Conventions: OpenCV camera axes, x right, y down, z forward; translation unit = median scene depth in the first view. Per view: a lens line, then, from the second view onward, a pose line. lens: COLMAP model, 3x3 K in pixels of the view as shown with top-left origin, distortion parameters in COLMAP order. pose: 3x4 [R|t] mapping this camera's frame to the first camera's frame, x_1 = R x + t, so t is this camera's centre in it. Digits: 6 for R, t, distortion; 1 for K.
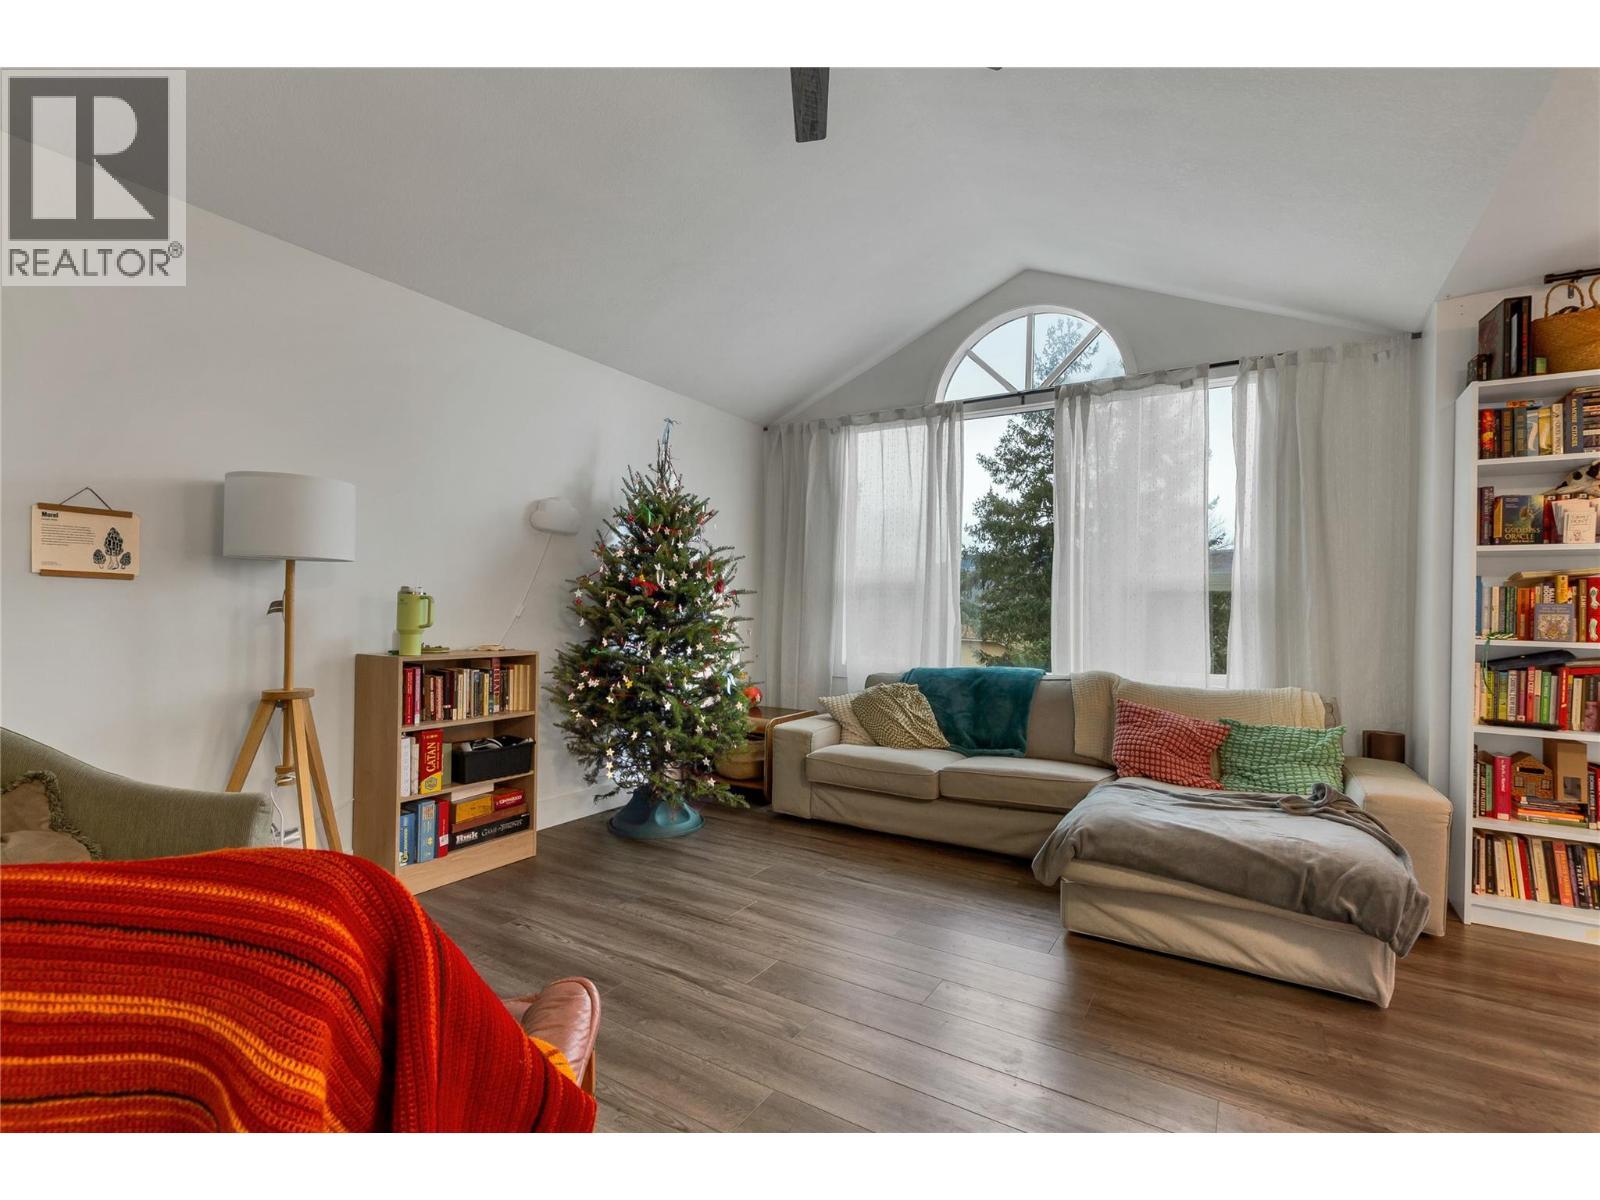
lens RADIAL K [[734.8, 0, 786.4], [0, 734.8, 617.3], [0, 0, 1]] dist [0.002607, 0.000708]
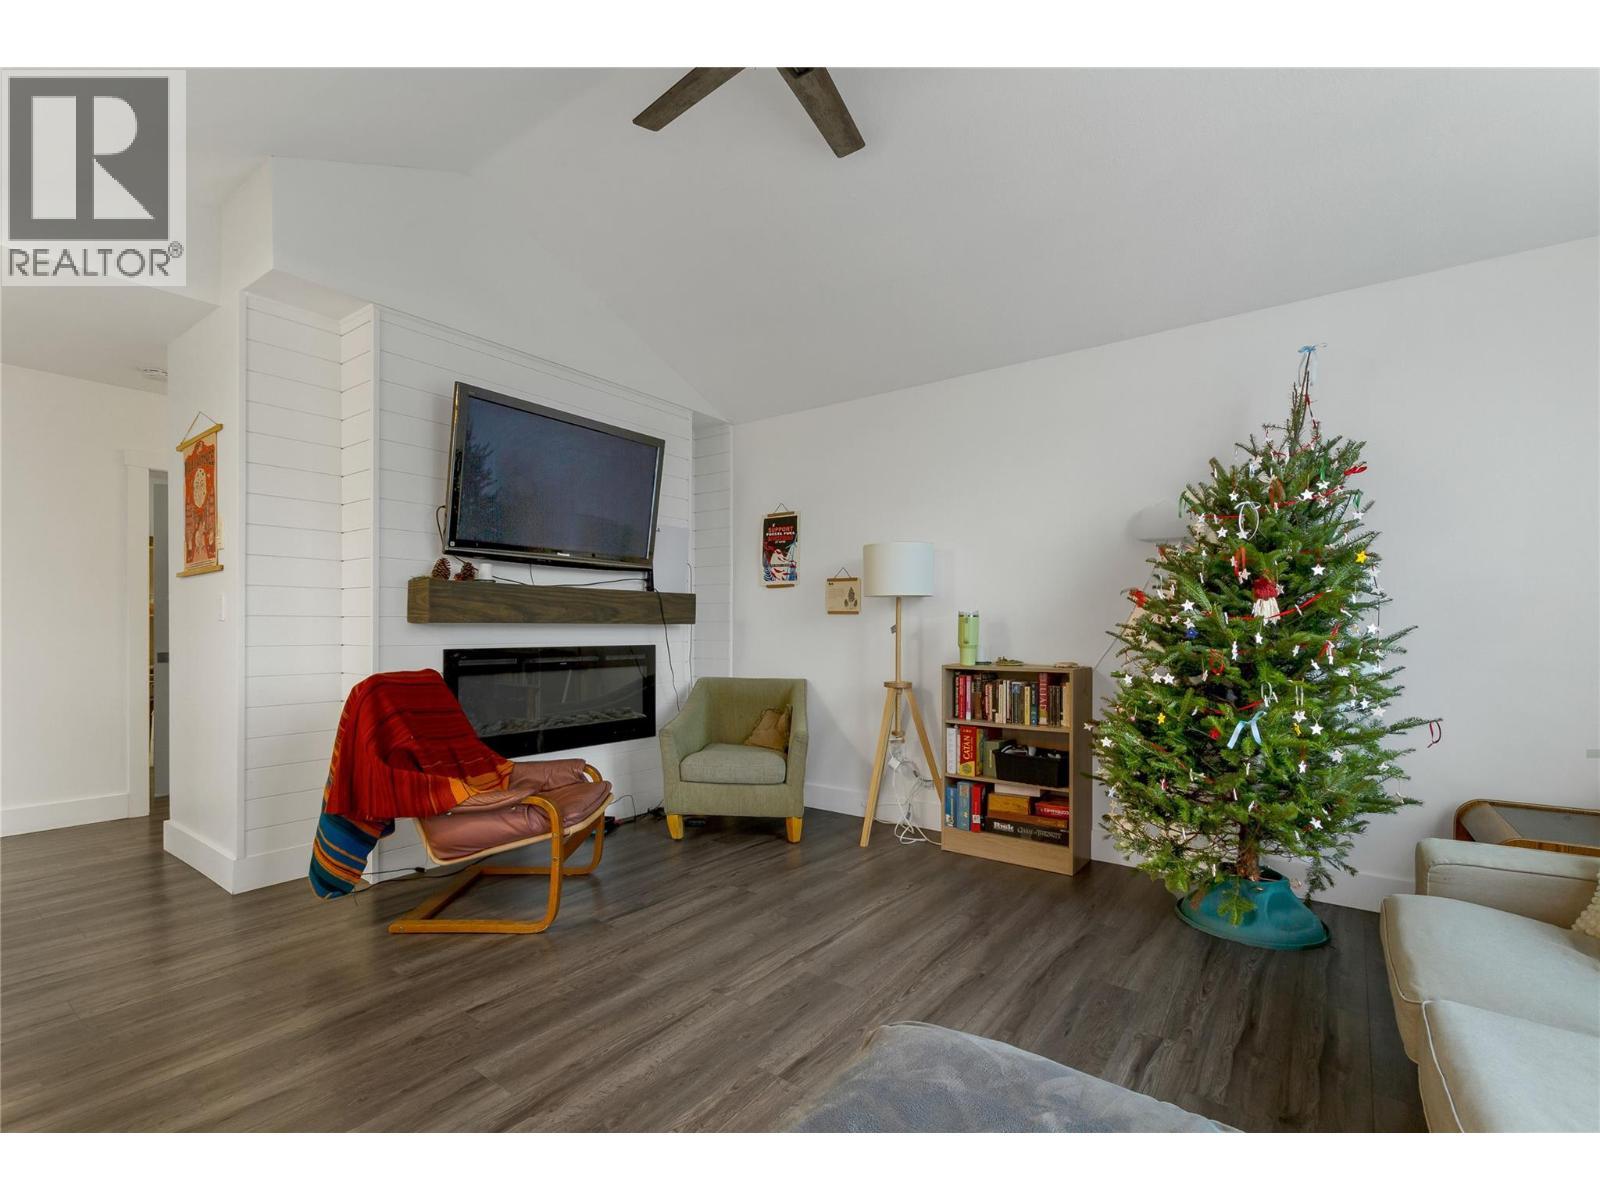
lens RADIAL K [[734.8, 0, 798.7], [0, 734.8, 610.2], [0, 0, 1]] dist [0.002607, 0.000708]
pose [[-0.072909, -0.033129, -0.996788, 0.753700], [-0.008052, 0.999435, -0.032628, 0.000557], [0.997306, 0.005647, -0.073134, 0.769631]]
